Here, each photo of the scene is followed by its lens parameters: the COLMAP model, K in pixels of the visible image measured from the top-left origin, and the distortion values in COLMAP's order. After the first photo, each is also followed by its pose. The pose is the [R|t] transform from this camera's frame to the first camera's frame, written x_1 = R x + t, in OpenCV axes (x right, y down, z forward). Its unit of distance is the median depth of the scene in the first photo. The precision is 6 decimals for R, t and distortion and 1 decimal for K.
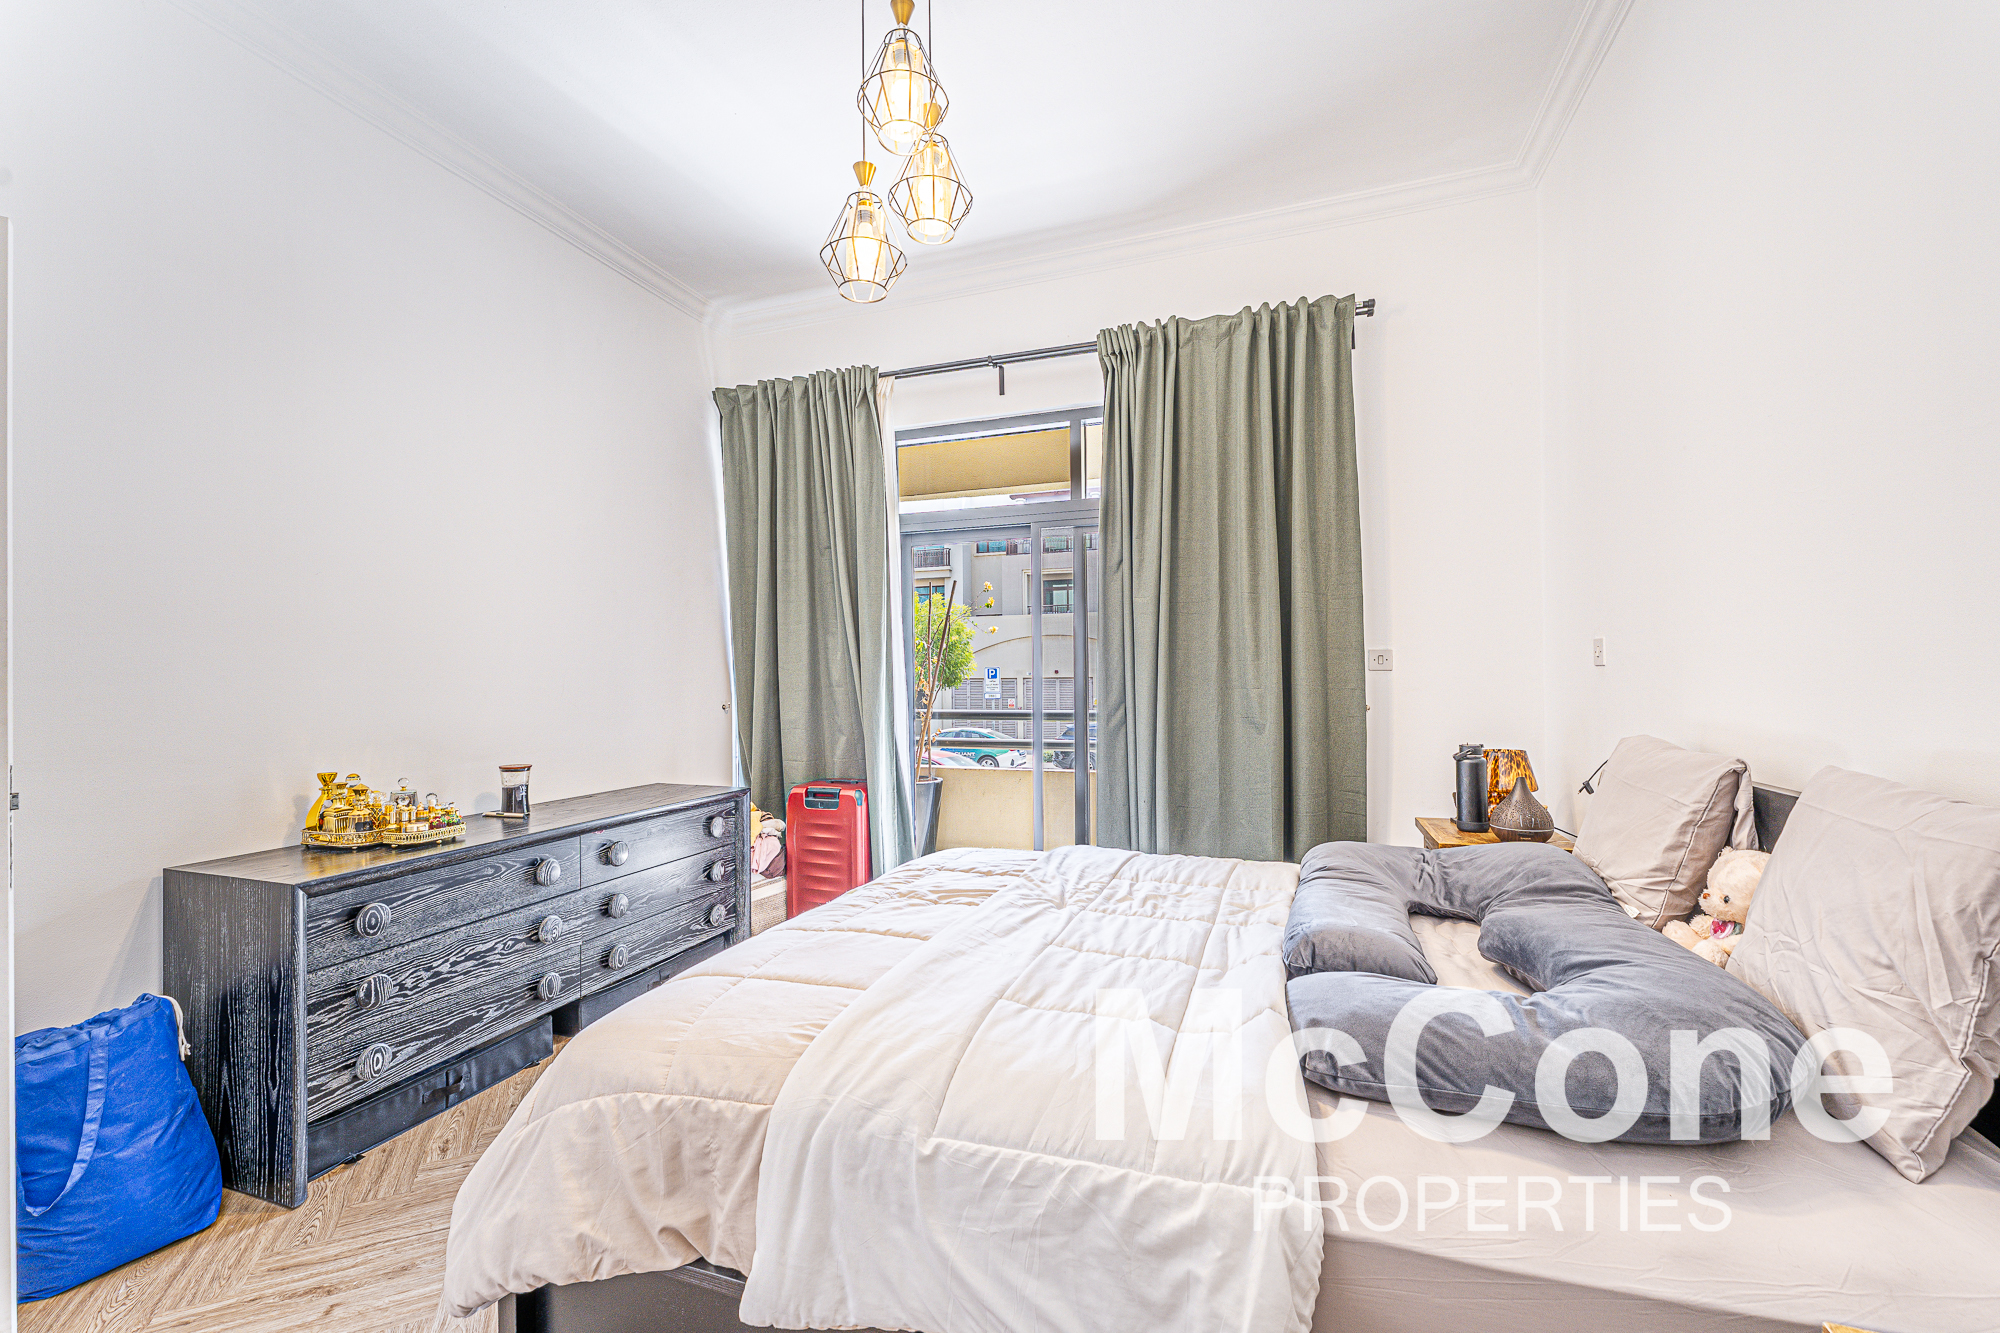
lens RADIAL K [[819.7, 0, 995.2], [0, 819.7, 669.0], [0, 0, 1]] dist [0.009786, -0.000988]
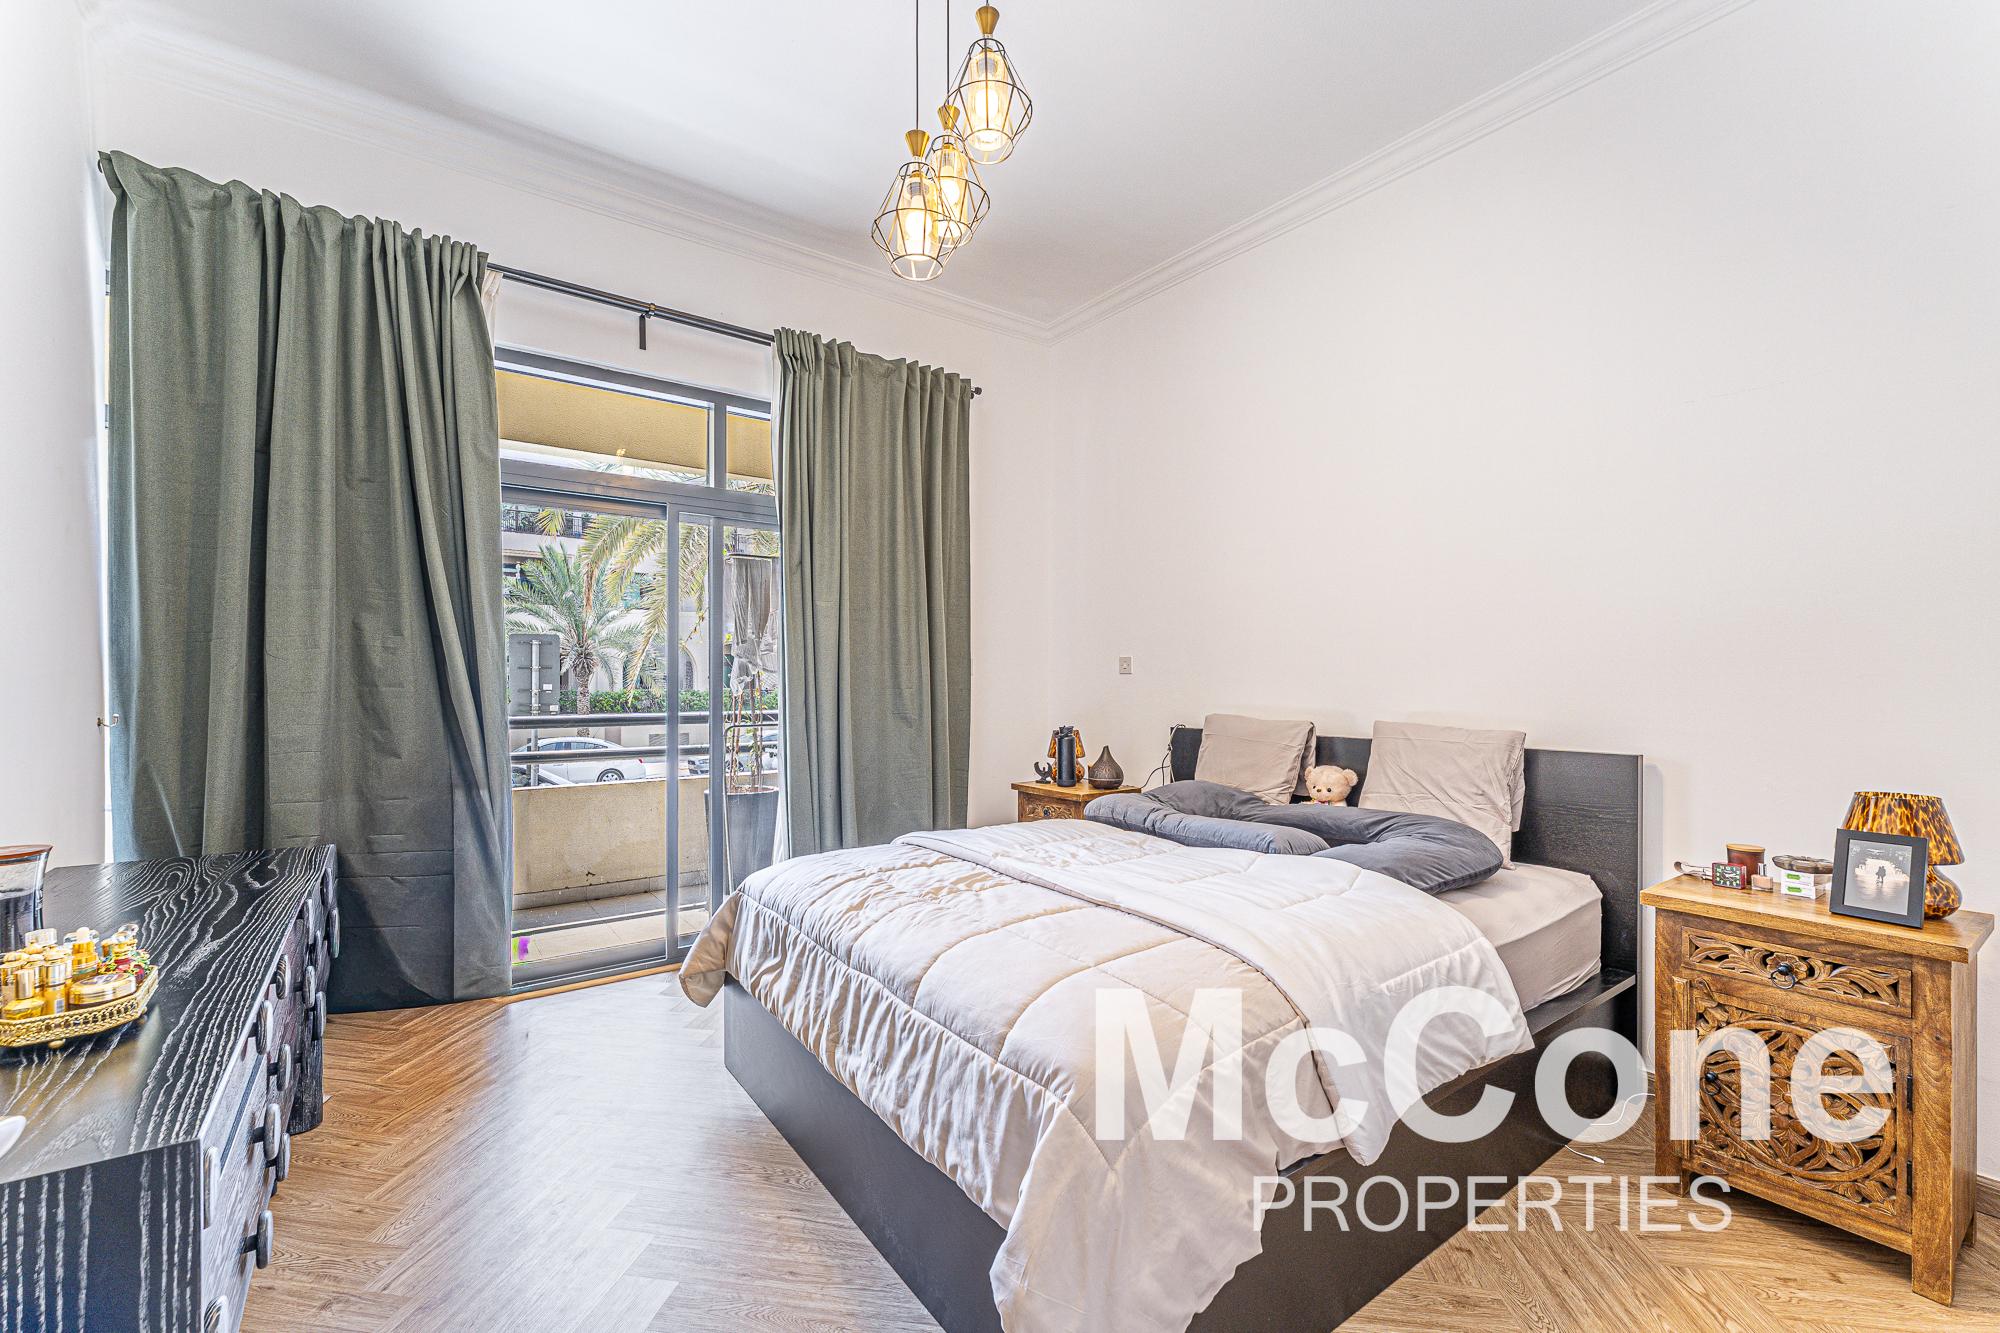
lens RADIAL K [[819.7, 0, 987.0], [0, 819.7, 678.9], [0, 0, 1]] dist [0.009786, -0.000988]
pose [[0.575398, 0.008851, 0.817826, -1.070746], [-0.016849, 0.999858, 0.001034, 0.012458], [-0.817700, -0.014374, 0.575465, 0.445386]]
